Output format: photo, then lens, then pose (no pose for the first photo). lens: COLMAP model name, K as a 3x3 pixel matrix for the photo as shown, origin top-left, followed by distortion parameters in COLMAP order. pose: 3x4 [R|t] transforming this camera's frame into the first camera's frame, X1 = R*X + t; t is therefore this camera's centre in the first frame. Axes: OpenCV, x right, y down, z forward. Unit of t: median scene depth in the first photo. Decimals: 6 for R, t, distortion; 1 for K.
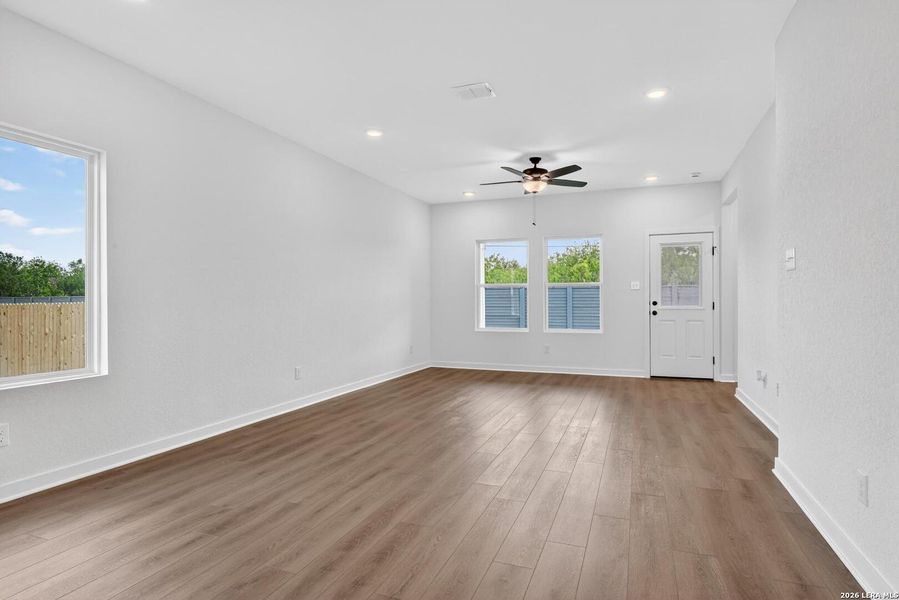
lens RADIAL K [[496.4, 0, 451.1], [0, 496.4, 303.1], [0, 0, 1]] dist [0.002140, 0.000422]
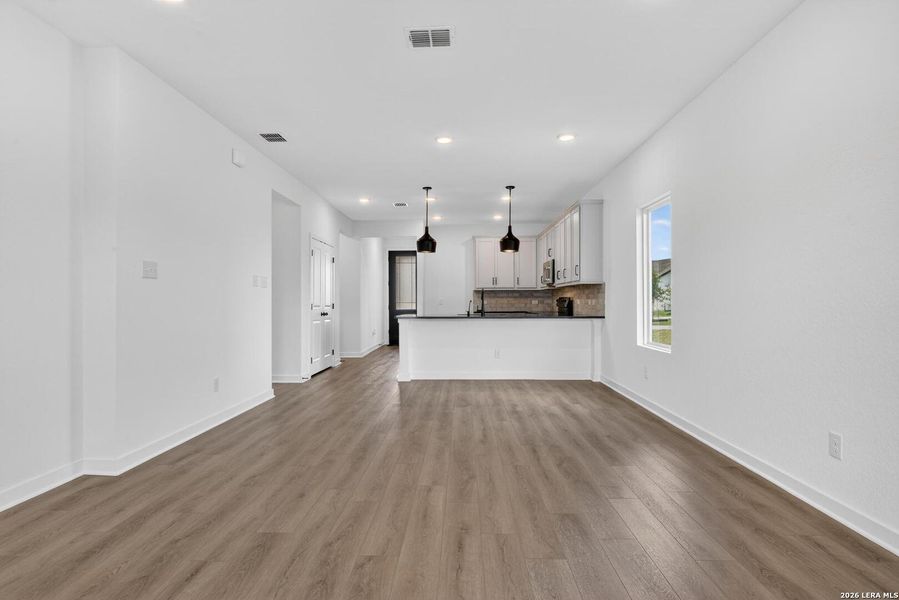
lens RADIAL K [[457.5, 0, 455.5], [0, 457.5, 297.2], [0, 0, 1]] dist [-0.004999, -0.001866]
pose [[-0.937774, 0.001009, -0.347246, 0.152521], [0.004231, 0.999955, -0.008522, -0.003086], [0.347222, -0.009461, -0.937735, 0.971737]]
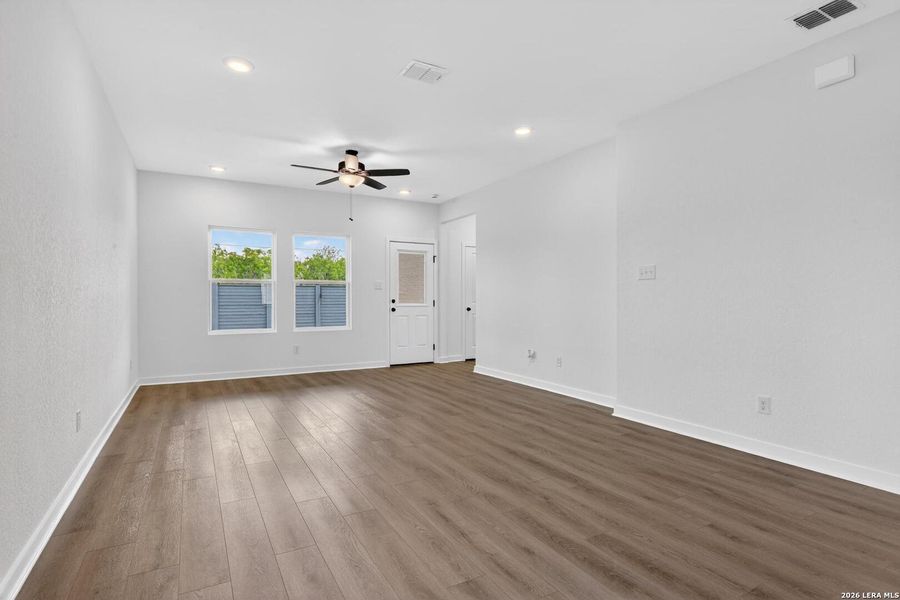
lens RADIAL K [[458.0, 0, 442.1], [0, 458.0, 302.3], [0, 0, 1]] dist [-0.004999, -0.001866]
pose [[0.633720, -0.002362, 0.773559, -0.337970], [0.000073, 0.999996, 0.002993, -0.000342], [-0.773563, -0.001841, 0.633717, 0.245816]]
